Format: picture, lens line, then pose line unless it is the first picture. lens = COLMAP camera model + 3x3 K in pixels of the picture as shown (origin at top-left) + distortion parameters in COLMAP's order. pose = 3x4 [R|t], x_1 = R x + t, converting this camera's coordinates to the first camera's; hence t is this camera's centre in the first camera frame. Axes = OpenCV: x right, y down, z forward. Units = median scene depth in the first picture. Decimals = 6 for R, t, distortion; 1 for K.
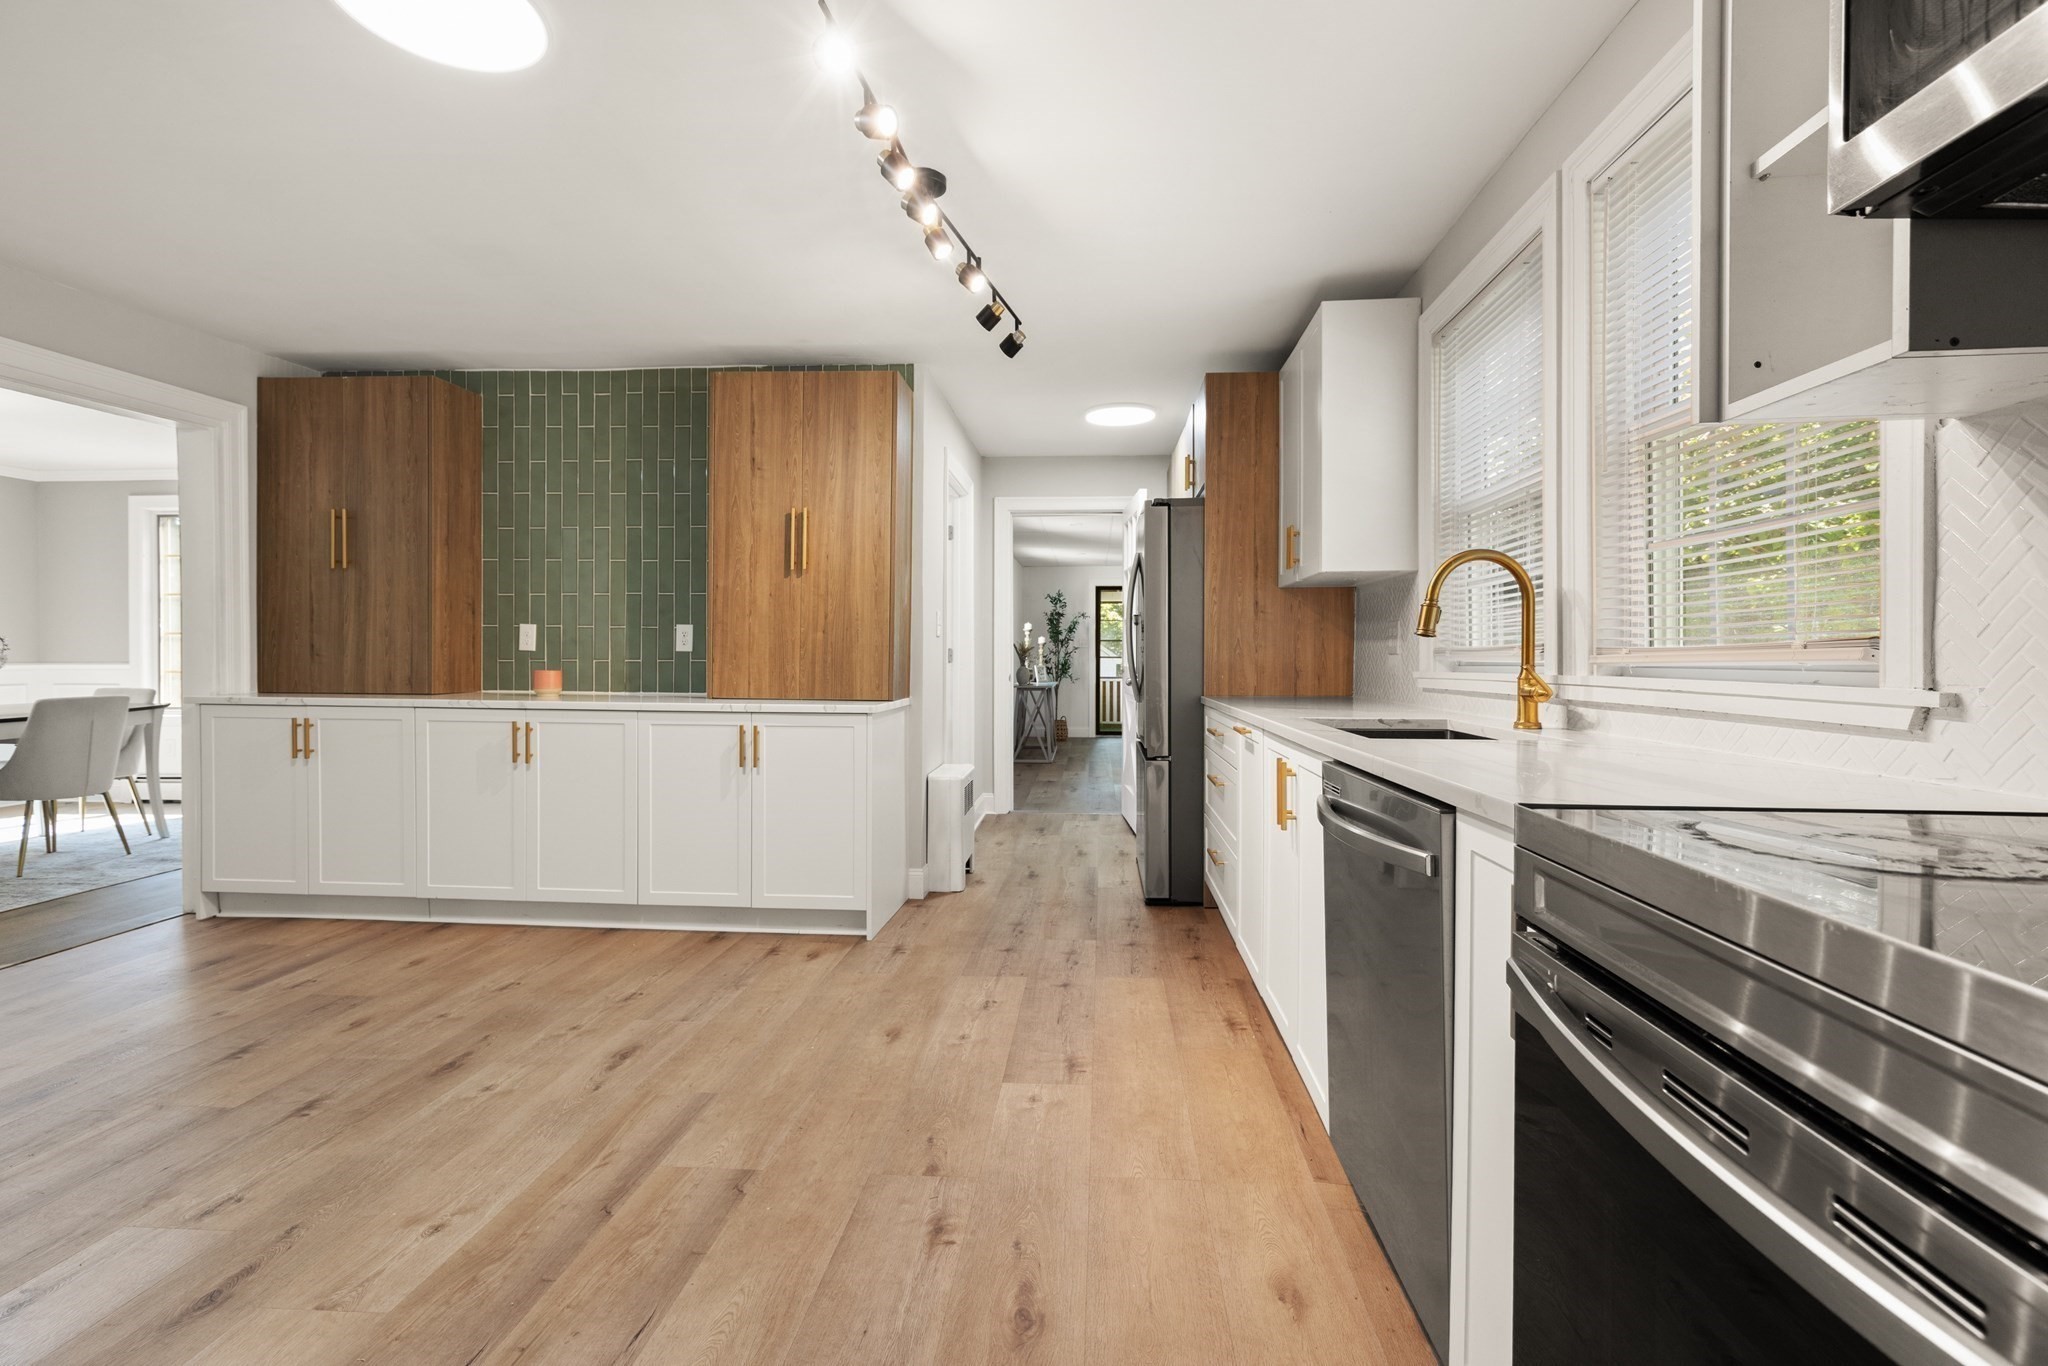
lens RADIAL K [[933.4, 0, 1055.1], [0, 933.4, 667.3], [0, 0, 1]] dist [0.004682, -0.001758]
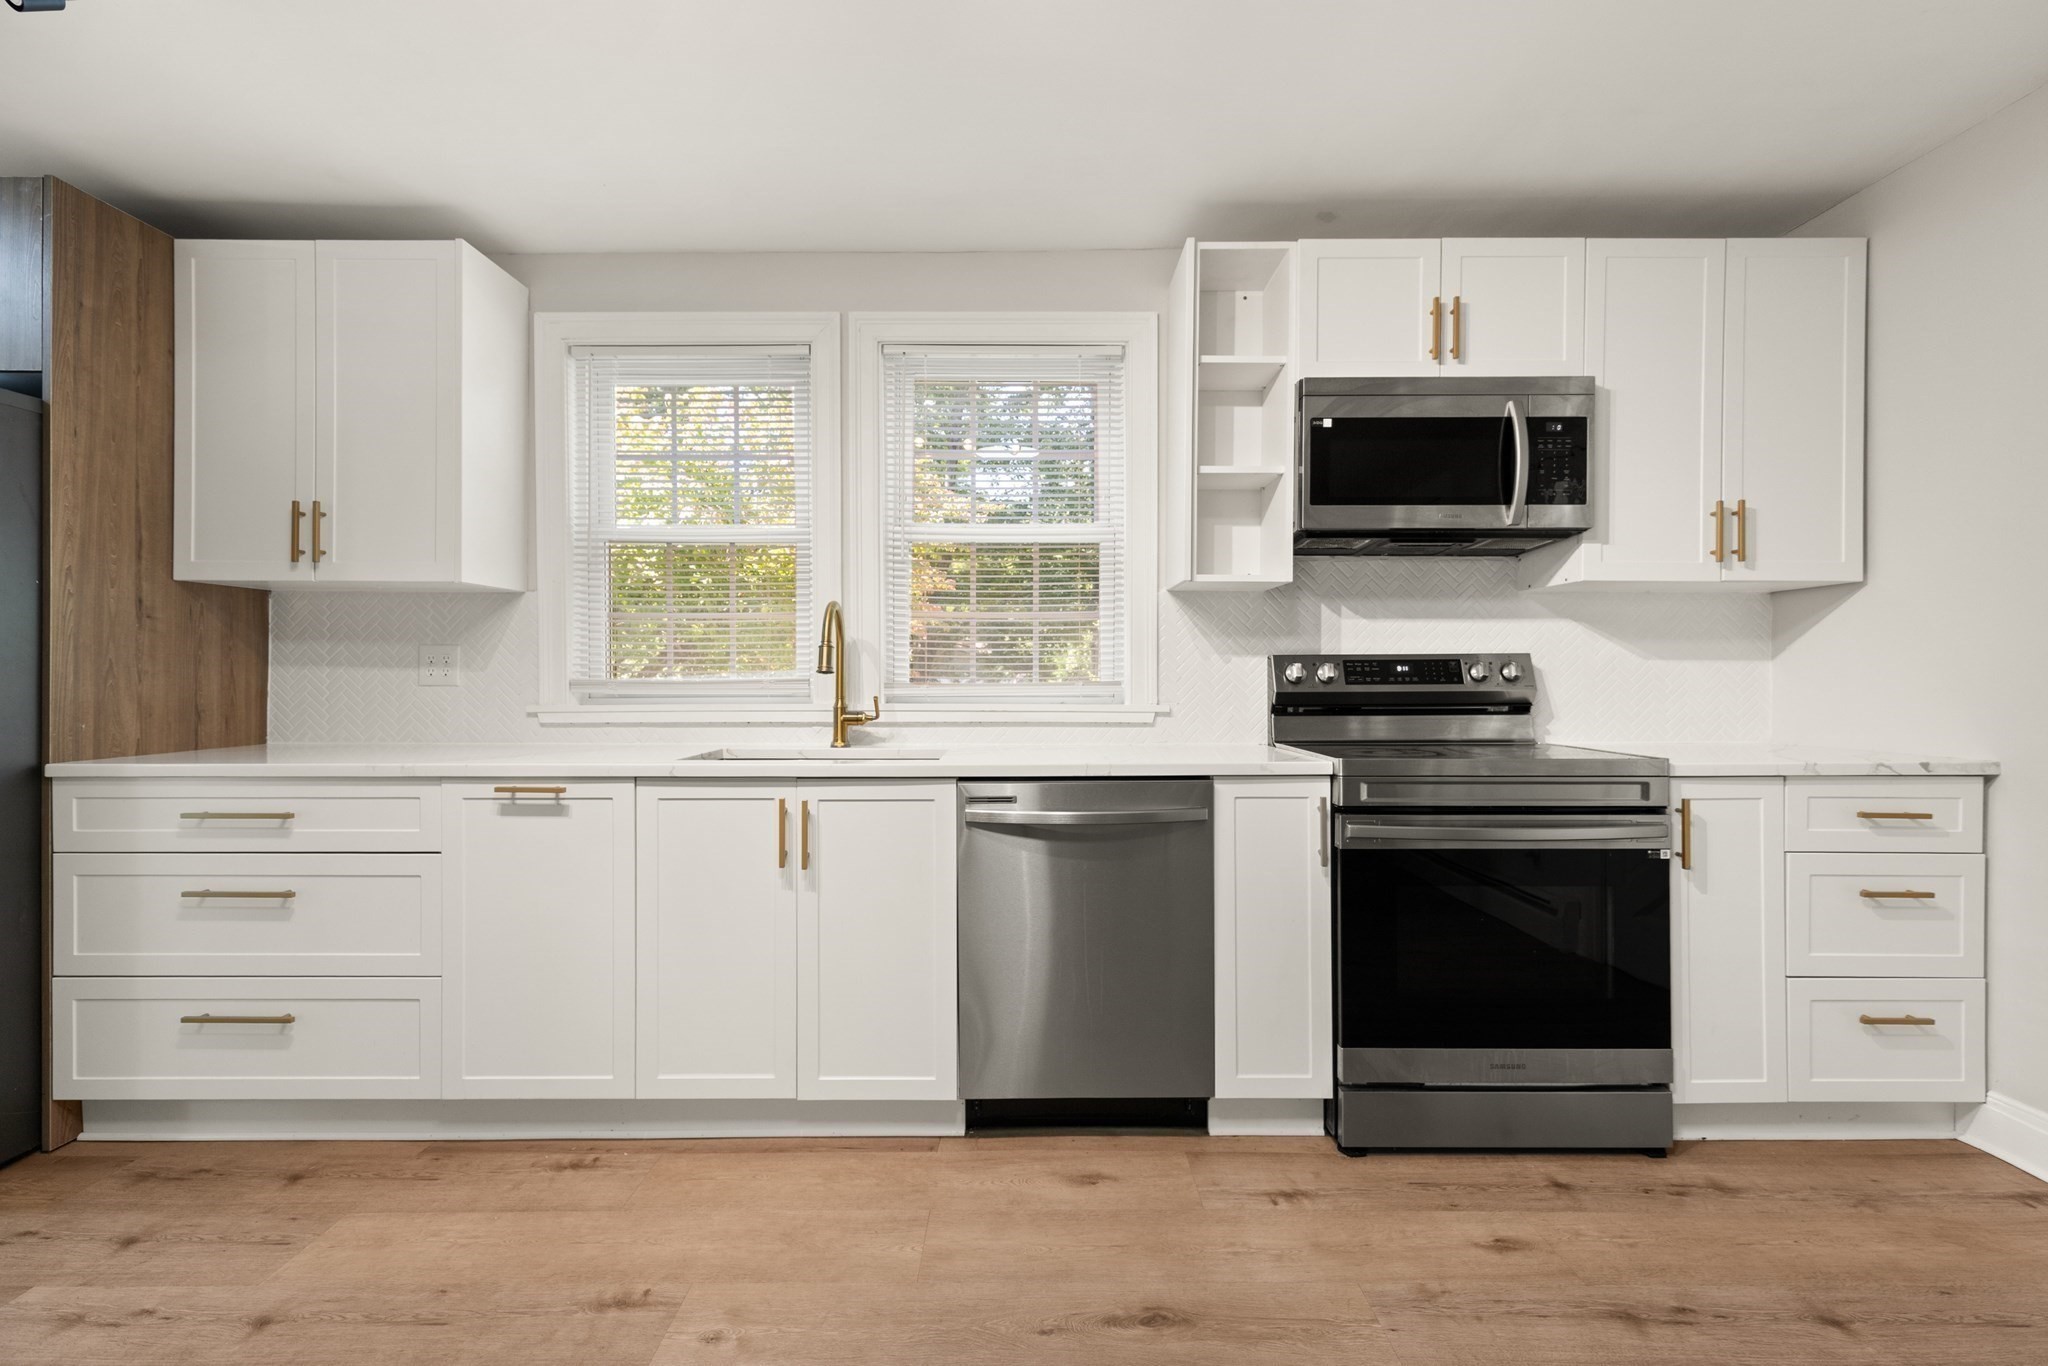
lens RADIAL K [[933.4, 0, 1007.1], [0, 933.4, 676.5], [0, 0, 1]] dist [0.004682, -0.001758]
pose [[-0.063250, 0.000684, 0.997997, -0.596164], [0.009049, 0.999959, -0.000111, -0.021305], [-0.997957, 0.009024, -0.063254, 0.672646]]
